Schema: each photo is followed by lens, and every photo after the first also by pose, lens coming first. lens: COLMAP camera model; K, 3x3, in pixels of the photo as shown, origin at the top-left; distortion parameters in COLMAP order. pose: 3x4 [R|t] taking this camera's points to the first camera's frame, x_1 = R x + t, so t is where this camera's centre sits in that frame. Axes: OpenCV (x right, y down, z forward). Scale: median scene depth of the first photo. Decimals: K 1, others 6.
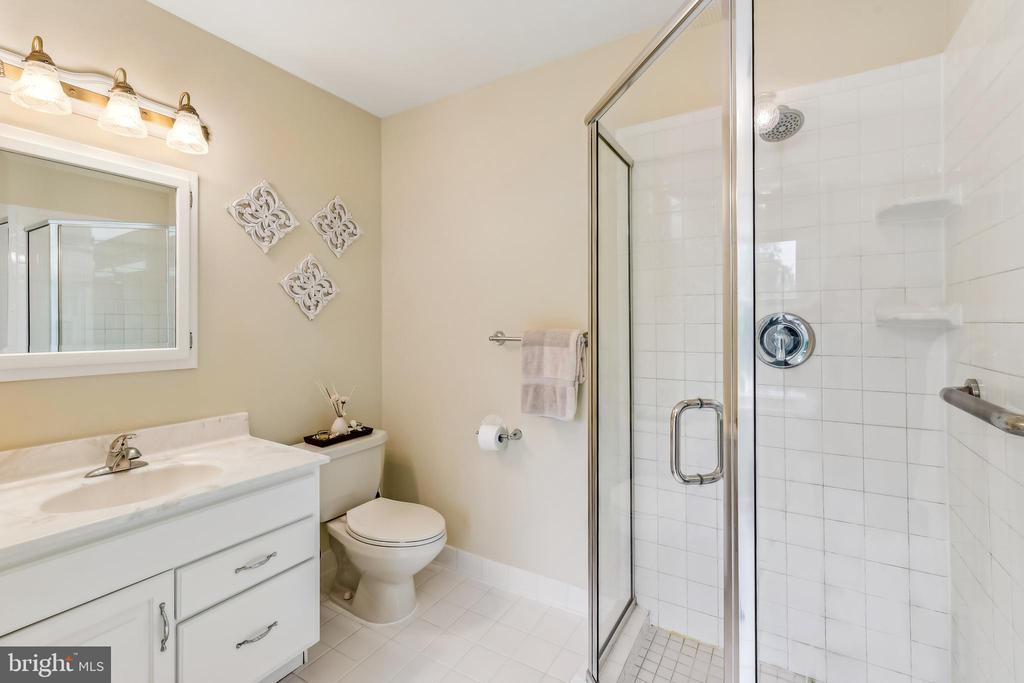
lens RADIAL K [[453.9, 0, 511.5], [0, 453.9, 331.0], [0, 0, 1]] dist [0.011108, -0.000191]
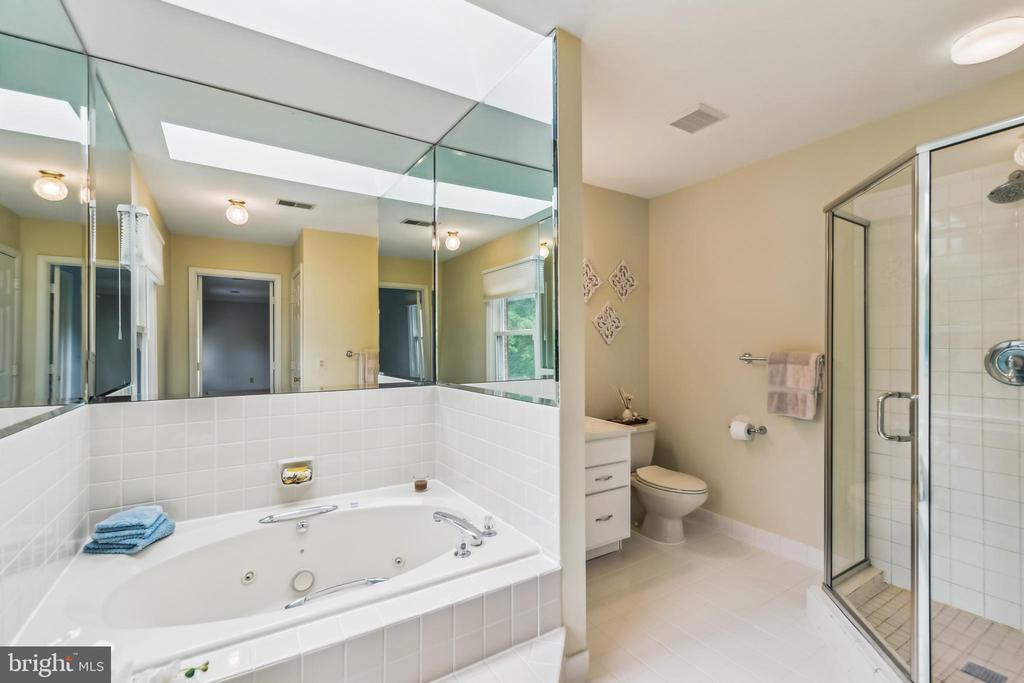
lens RADIAL K [[453.9, 0, 511.4], [0, 453.9, 348.7], [0, 0, 1]] dist [0.011108, -0.000191]
pose [[0.899523, 0.006791, -0.436820, -0.073861], [-0.011510, 0.999900, -0.008157, 0.006982], [0.436722, 0.012365, 0.899512, -0.574256]]
